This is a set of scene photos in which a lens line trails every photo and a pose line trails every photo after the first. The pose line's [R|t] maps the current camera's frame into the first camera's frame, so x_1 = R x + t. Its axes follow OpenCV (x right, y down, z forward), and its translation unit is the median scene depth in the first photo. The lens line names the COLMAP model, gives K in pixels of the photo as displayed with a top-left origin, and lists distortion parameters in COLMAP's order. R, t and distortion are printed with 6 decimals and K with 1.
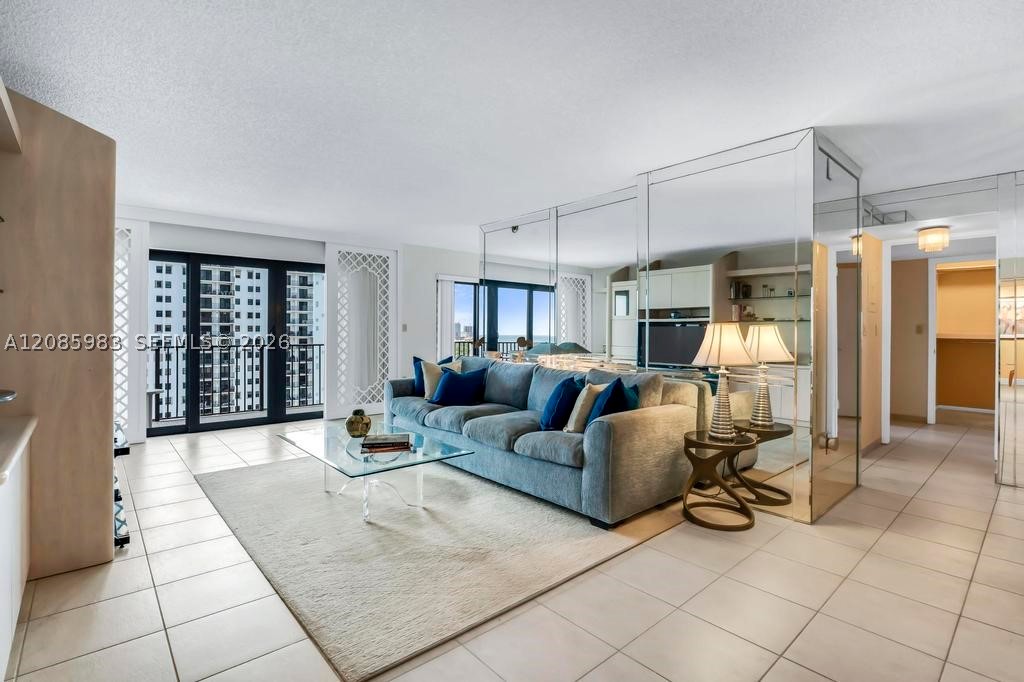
lens RADIAL K [[485.7, 0, 515.4], [0, 485.7, 333.7], [0, 0, 1]] dist [-0.024580, 0.000115]
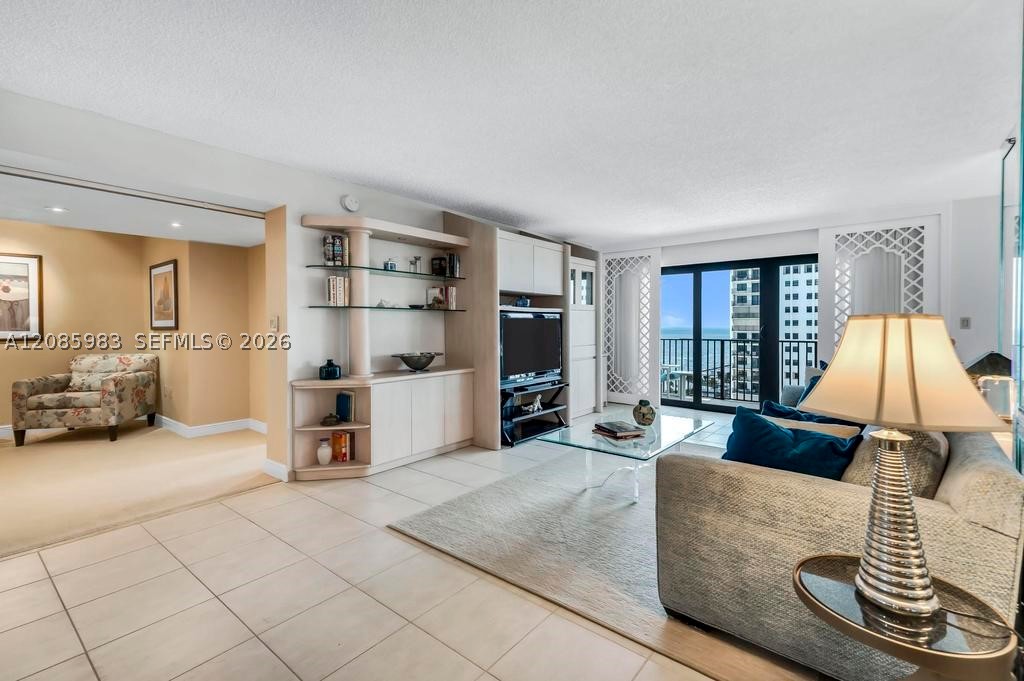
lens RADIAL K [[454.1, 0, 511.8], [0, 454.1, 332.2], [0, 0, 1]] dist [0.035681, -0.000197]
pose [[0.161139, 0.013076, -0.986845, 0.477556], [-0.003390, 0.999914, 0.012696, -0.007638], [0.986926, 0.001300, 0.161169, 0.391153]]
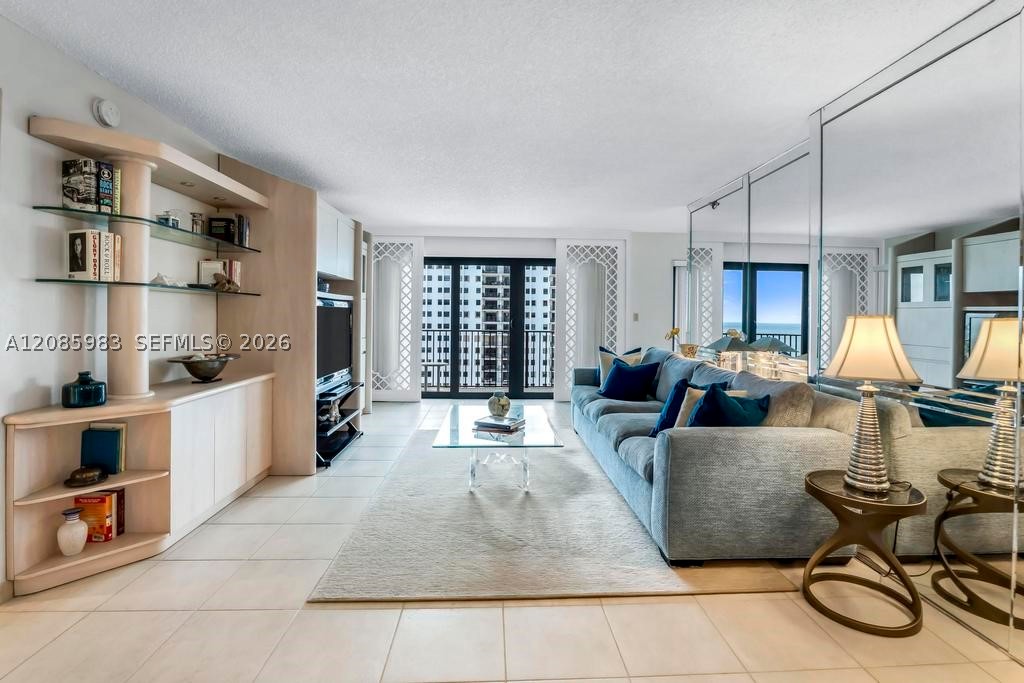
lens RADIAL K [[486.3, 0, 513.2], [0, 486.3, 319.6], [0, 0, 1]] dist [-0.012516, -0.000002]
pose [[0.778610, 0.009406, -0.627437, 0.293167], [-0.011350, 0.999935, 0.000905, -0.007562], [0.627405, 0.006416, 0.778667, 0.110273]]
